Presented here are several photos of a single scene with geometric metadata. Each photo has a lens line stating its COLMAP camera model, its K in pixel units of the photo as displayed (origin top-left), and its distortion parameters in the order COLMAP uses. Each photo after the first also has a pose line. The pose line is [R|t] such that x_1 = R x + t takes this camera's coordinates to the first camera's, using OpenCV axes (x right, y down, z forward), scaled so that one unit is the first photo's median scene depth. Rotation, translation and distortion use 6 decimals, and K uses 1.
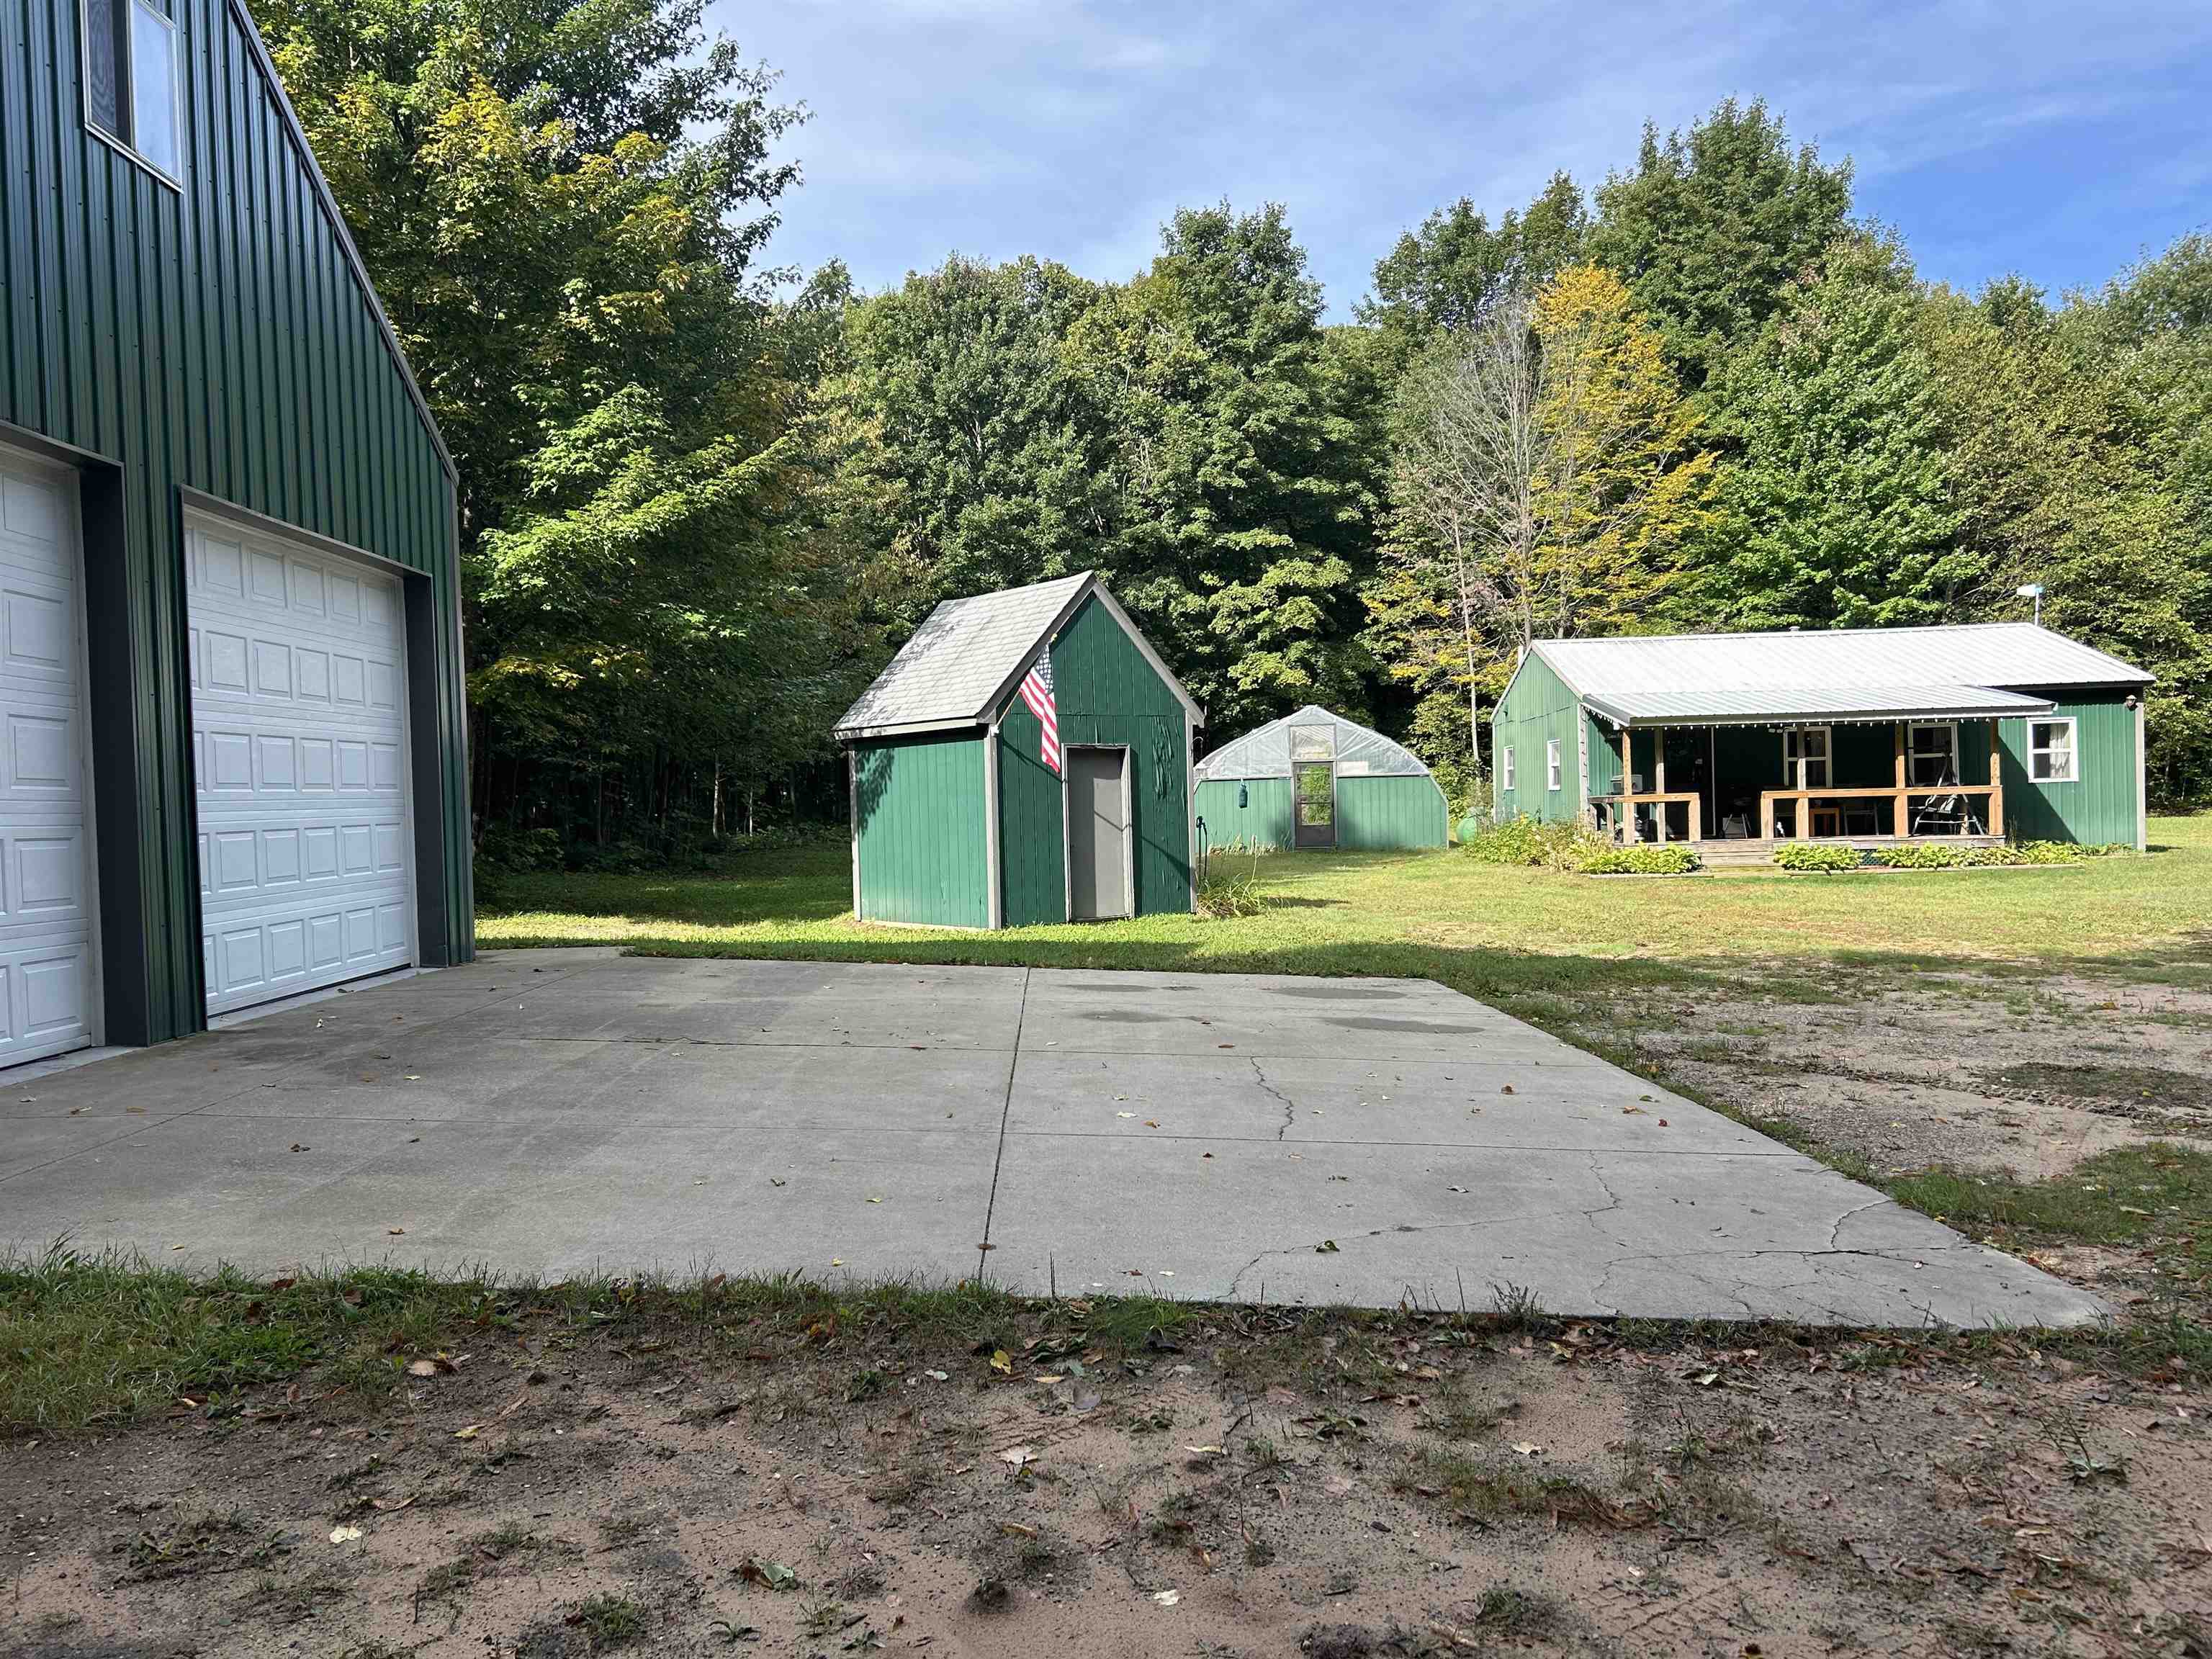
lens RADIAL K [[1664.0, 0, 1091.9], [0, 1664.0, 836.6], [0, 0, 1]] dist [0.053732, -0.058699]
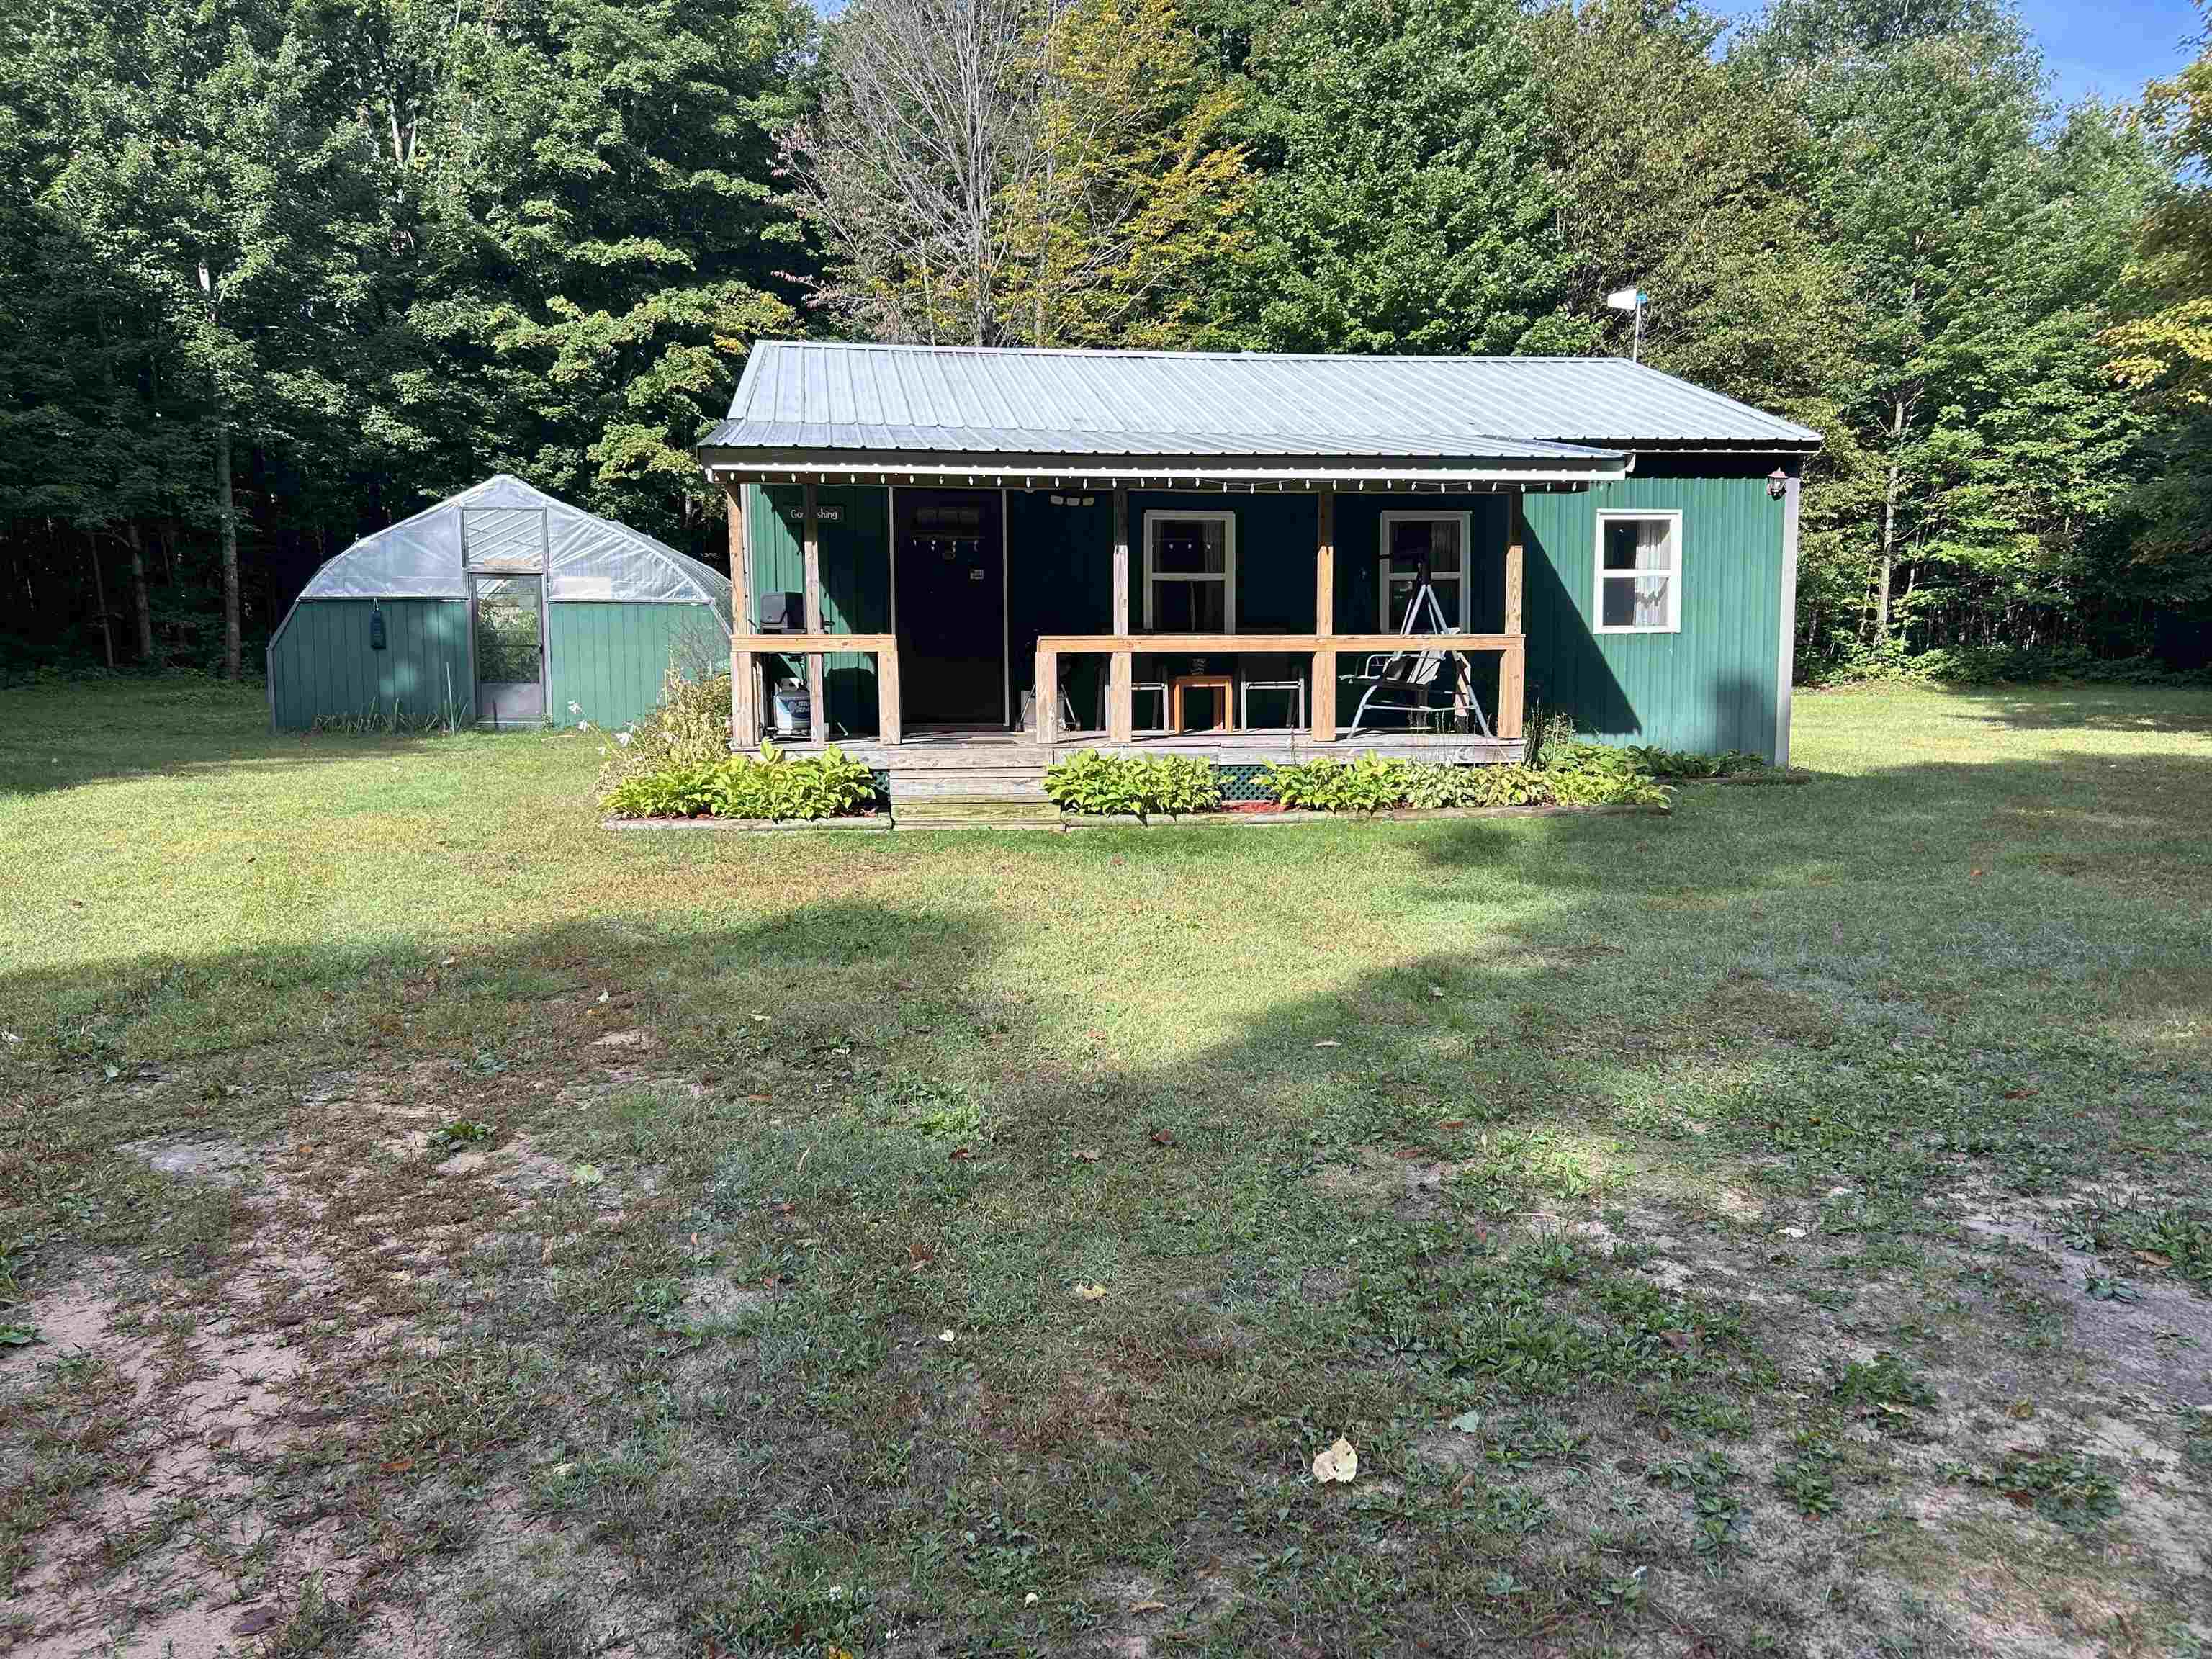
lens RADIAL K [[1664.0, 0, 1101.4], [0, 1664.0, 813.4], [0, 0, 1]] dist [0.053732, -0.058699]
pose [[0.983939, 0.009861, 0.178230, 0.203315], [-0.023228, 0.997056, 0.073067, -0.007043], [-0.176985, -0.076034, 0.981272, 0.331726]]
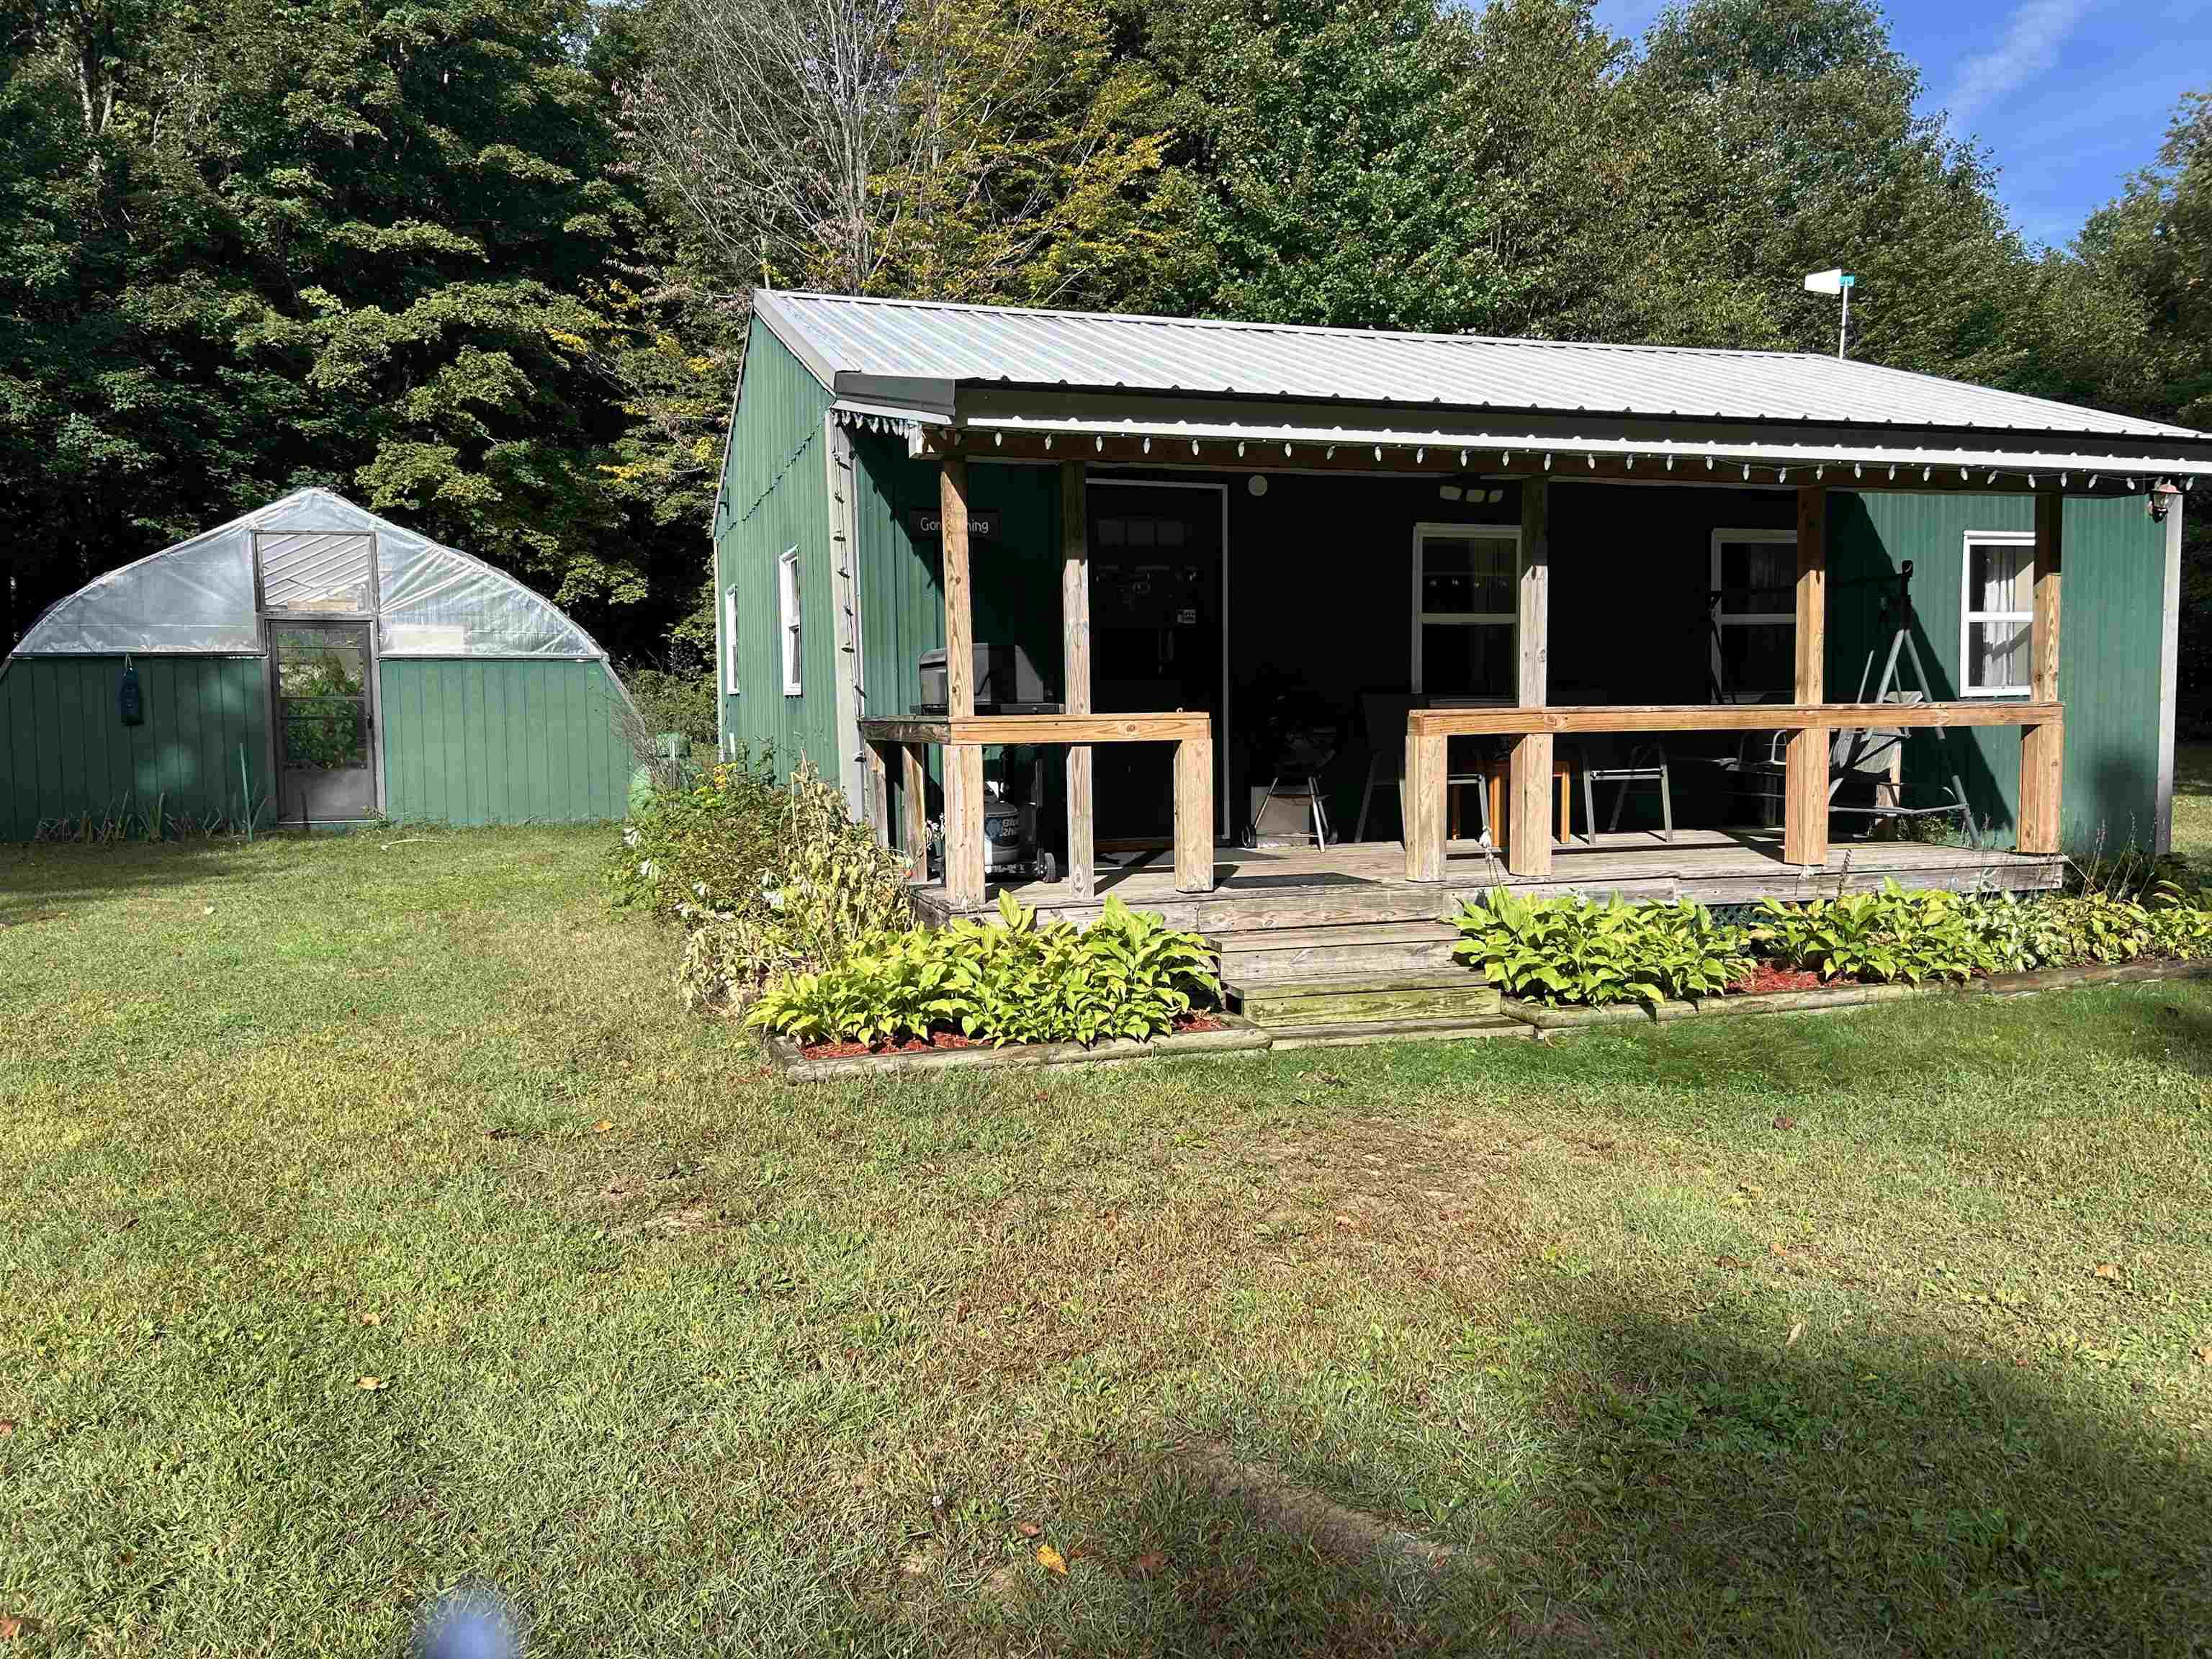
lens RADIAL K [[1664.0, 0, 1111.8], [0, 1664.0, 825.2], [0, 0, 1]] dist [0.053732, -0.058699]
pose [[0.940006, -0.005839, 0.341108, 0.154058], [-0.010425, 0.998895, 0.045827, -0.011635], [-0.340999, -0.046634, 0.938906, 0.452668]]
